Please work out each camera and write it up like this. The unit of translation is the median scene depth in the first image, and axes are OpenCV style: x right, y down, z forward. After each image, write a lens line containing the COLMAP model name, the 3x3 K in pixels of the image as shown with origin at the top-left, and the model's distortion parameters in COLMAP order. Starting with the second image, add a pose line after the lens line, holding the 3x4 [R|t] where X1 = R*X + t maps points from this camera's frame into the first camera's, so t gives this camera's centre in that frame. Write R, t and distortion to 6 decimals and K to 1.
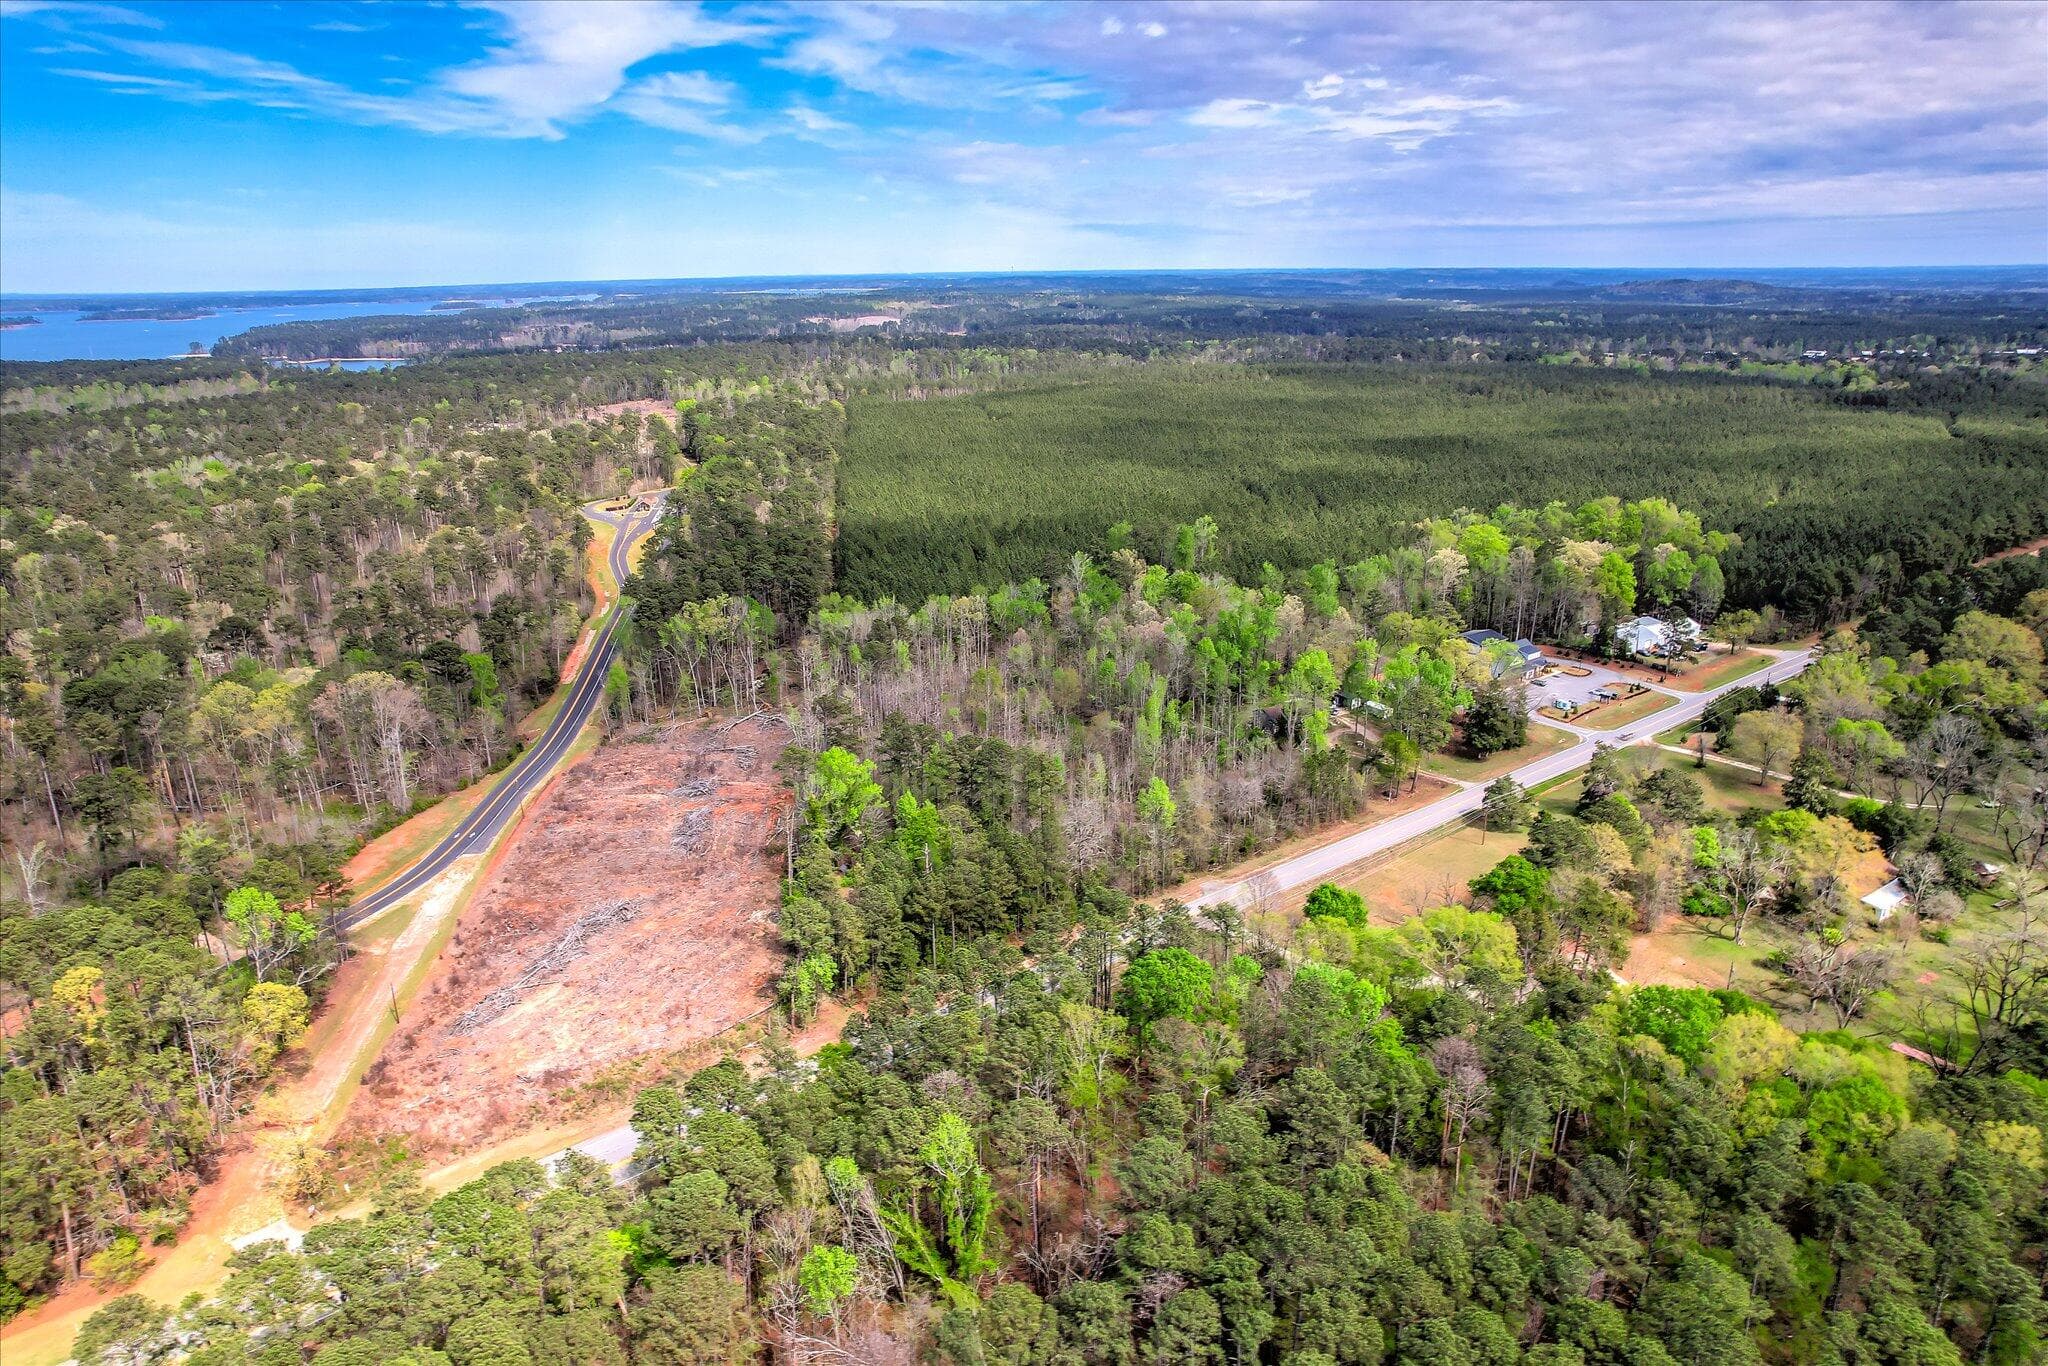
lens RADIAL K [[1308.4, 0, 1045.0], [0, 1308.4, 652.7], [0, 0, 1]] dist [-0.079718, 0.072317]
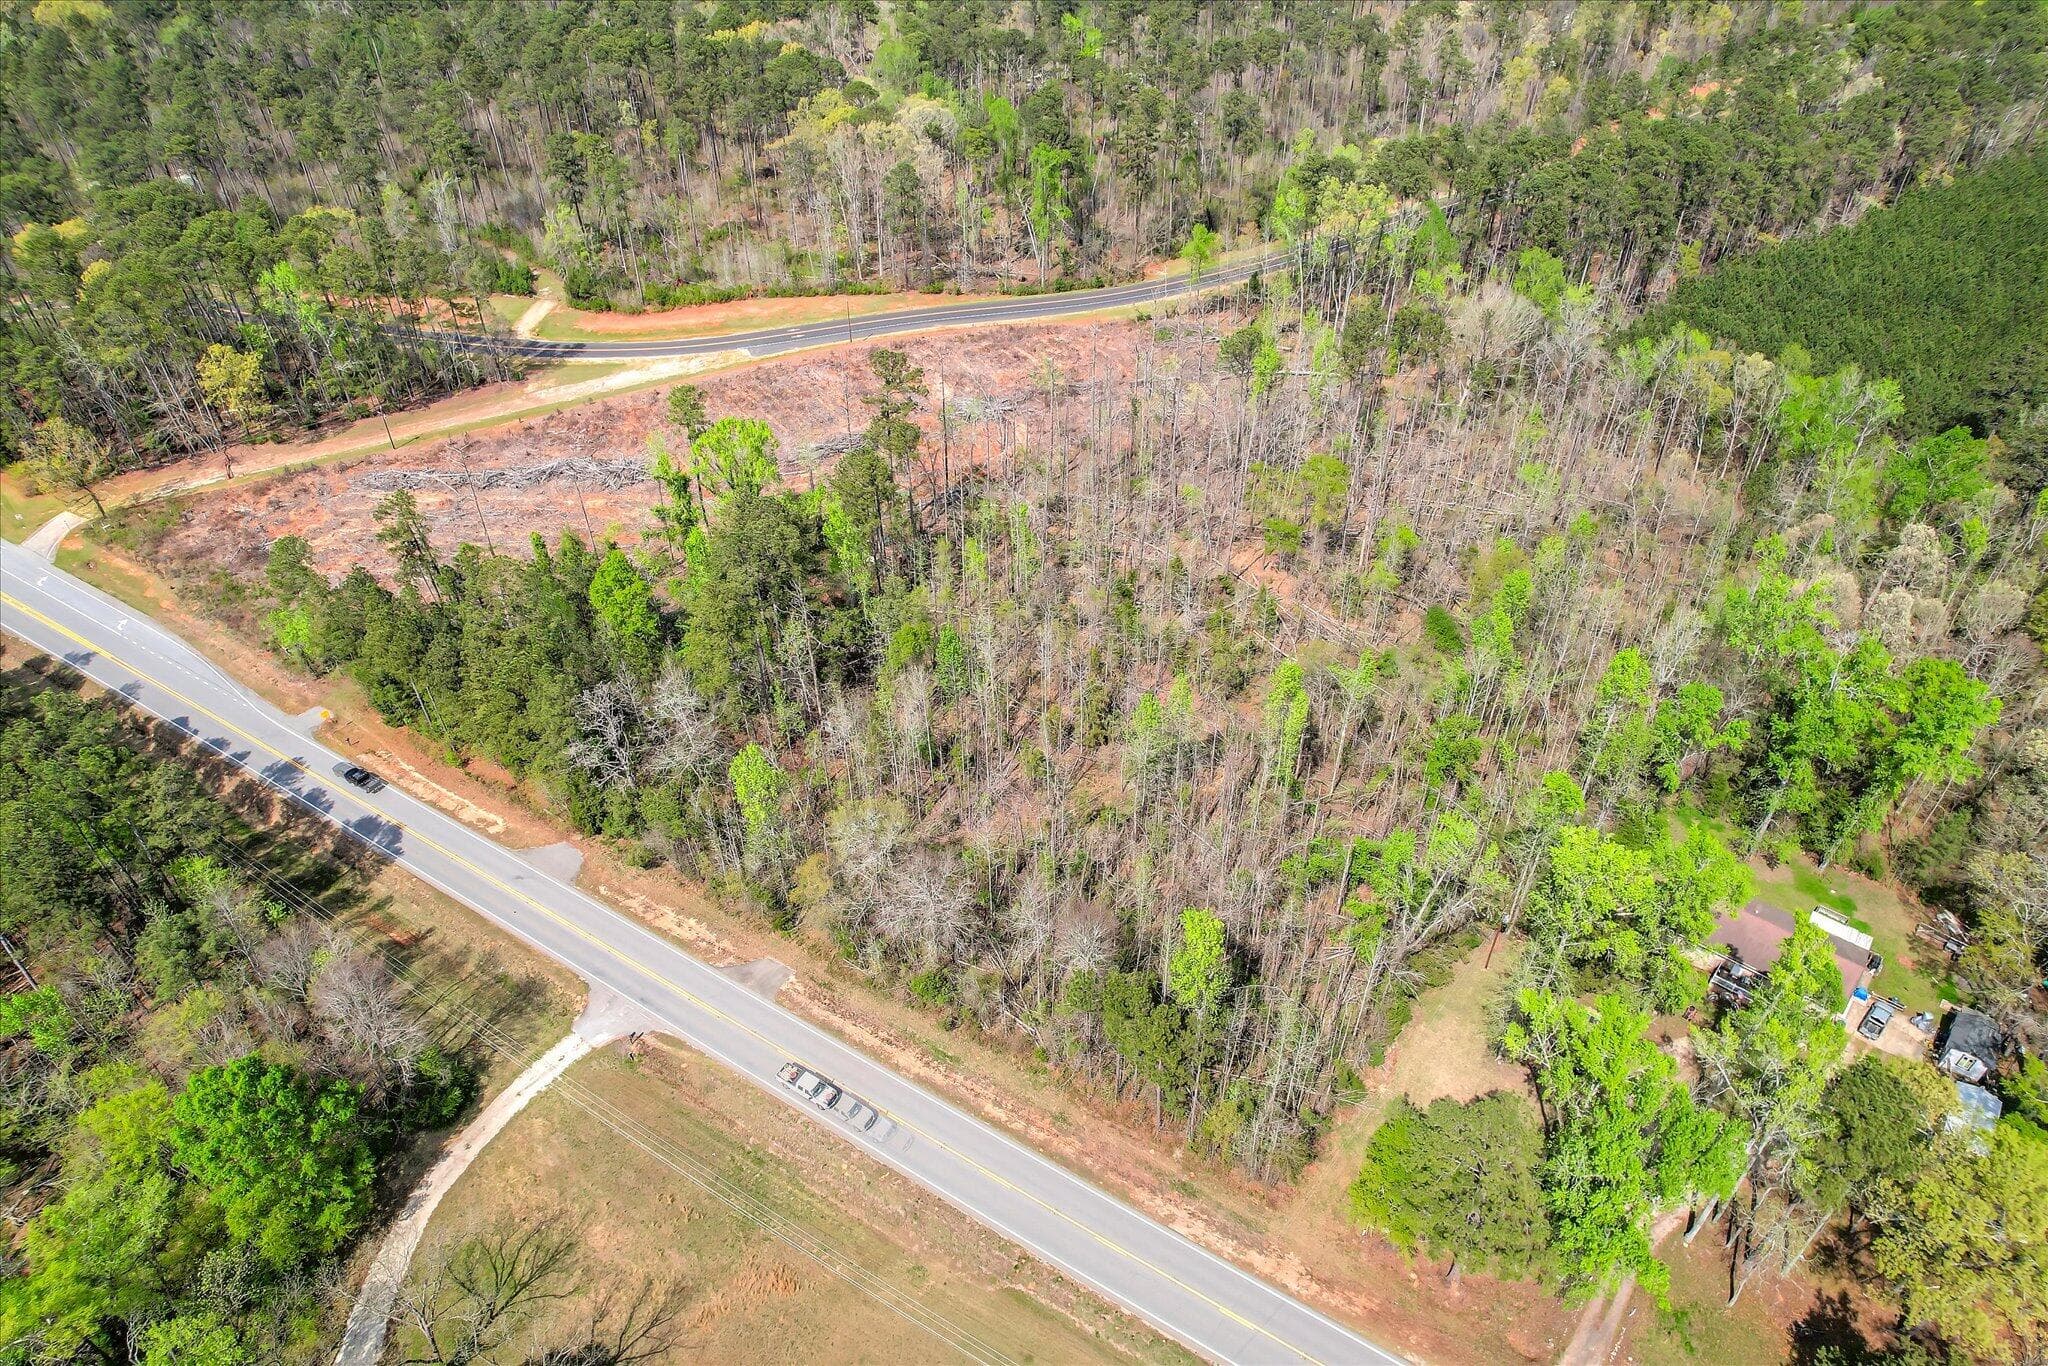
lens RADIAL K [[1308.4, 0, 1023.2], [0, 1308.4, 692.0], [0, 0, 1]] dist [-0.079718, 0.072317]
pose [[0.341943, 0.605819, -0.718372, 0.317786], [-0.261286, 0.795602, 0.546578, -0.152497], [0.902665, 0.000802, 0.430343, 0.582196]]
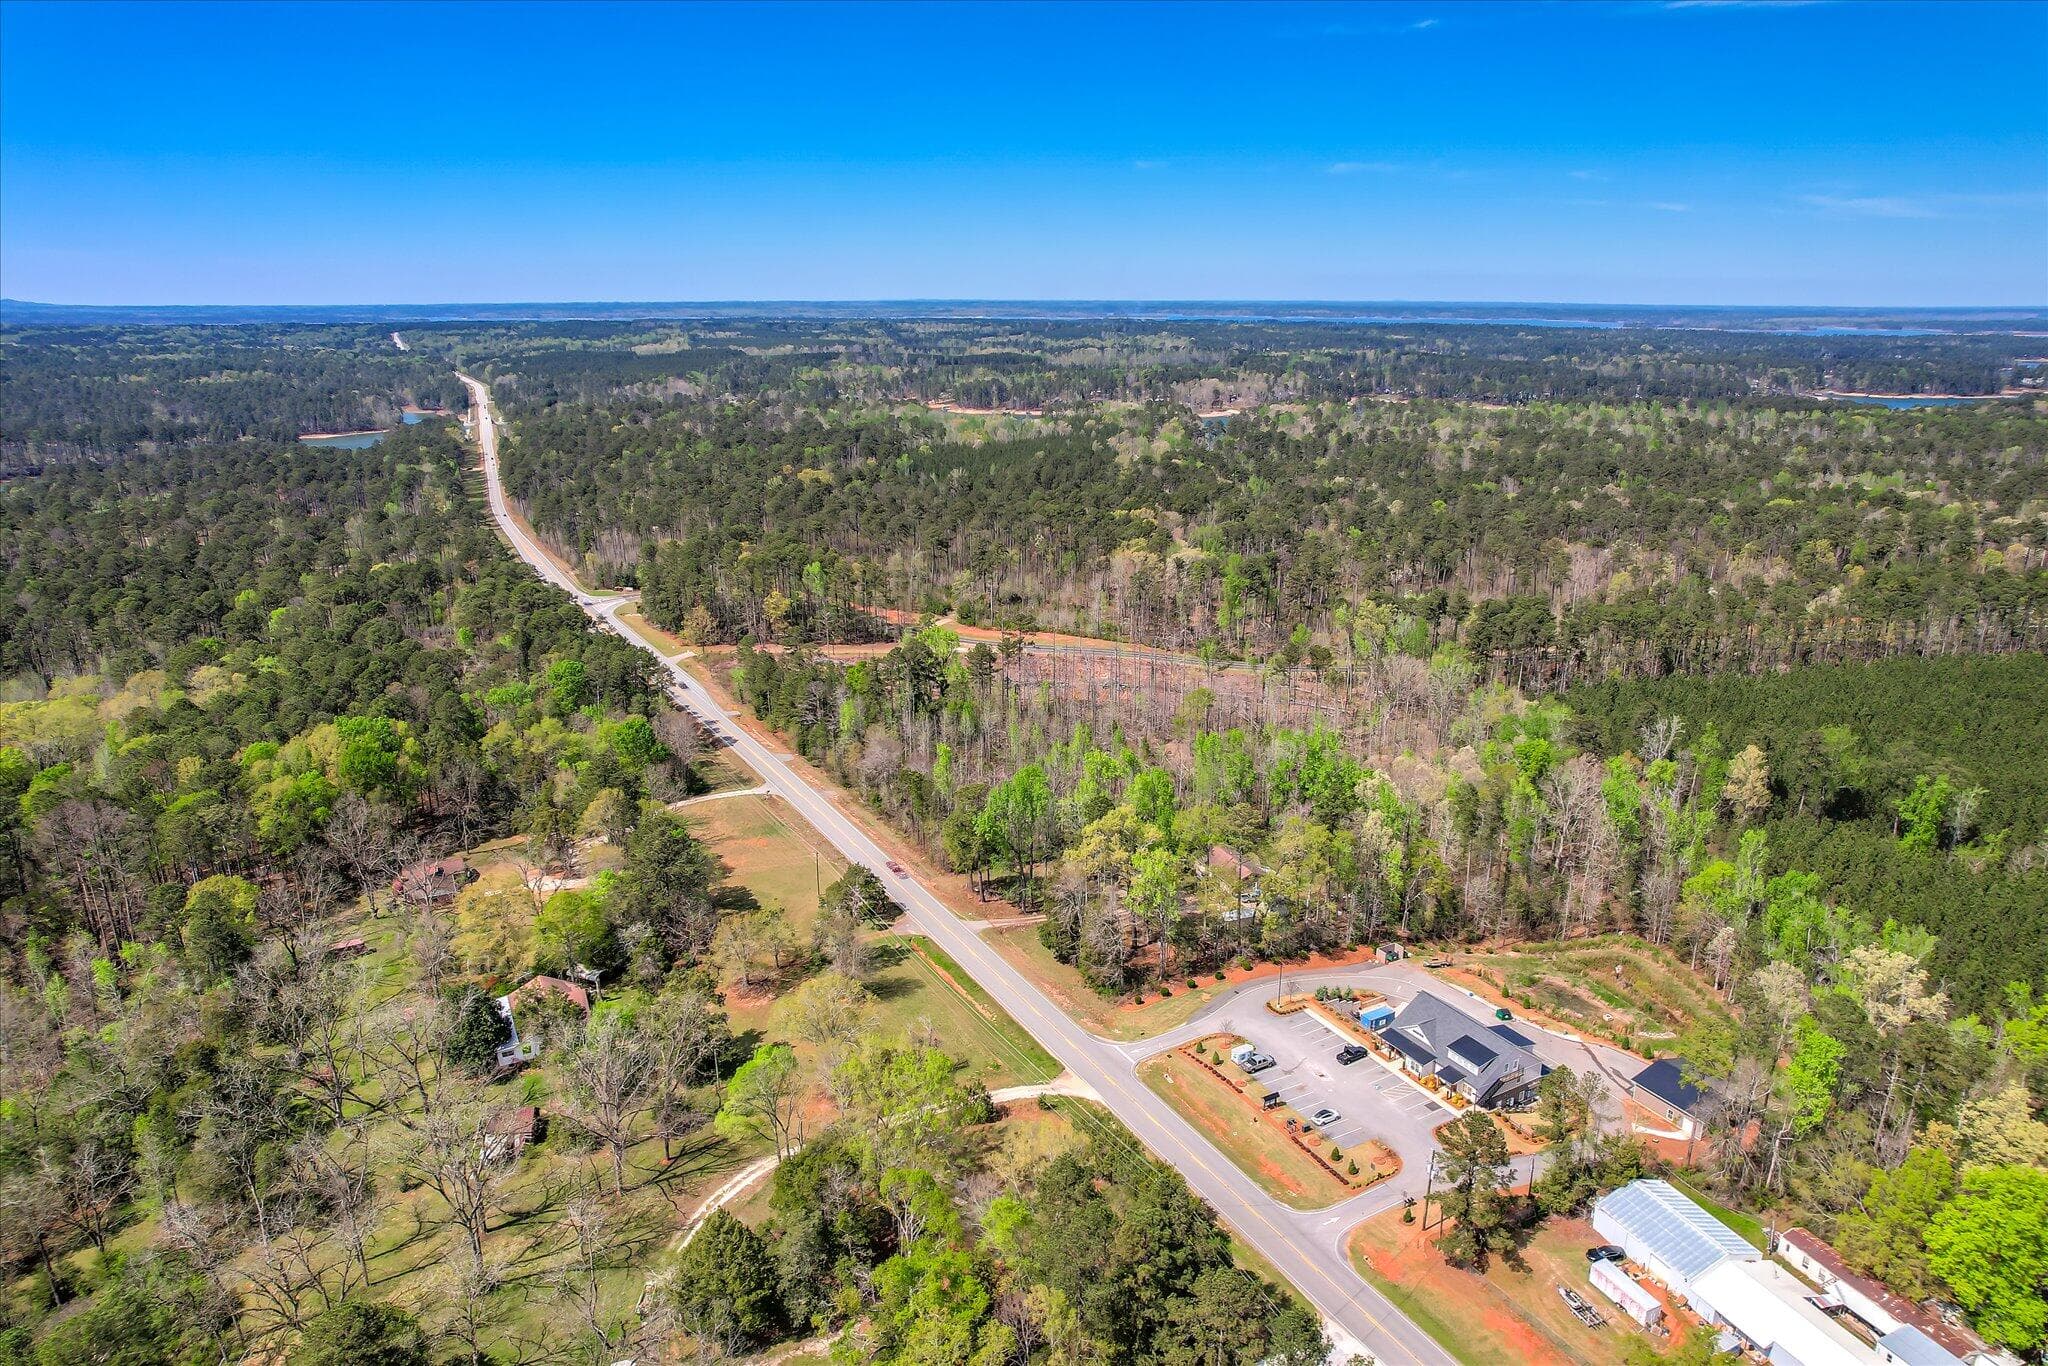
lens RADIAL K [[1308.4, 0, 1018.8], [0, 1308.4, 681.3], [0, 0, 1]] dist [-0.079718, 0.072317]
pose [[-0.142043, 0.292784, -0.945569, 0.855688], [-0.277780, 0.905080, 0.321975, -0.256422], [0.950085, 0.308395, -0.047231, 0.807716]]
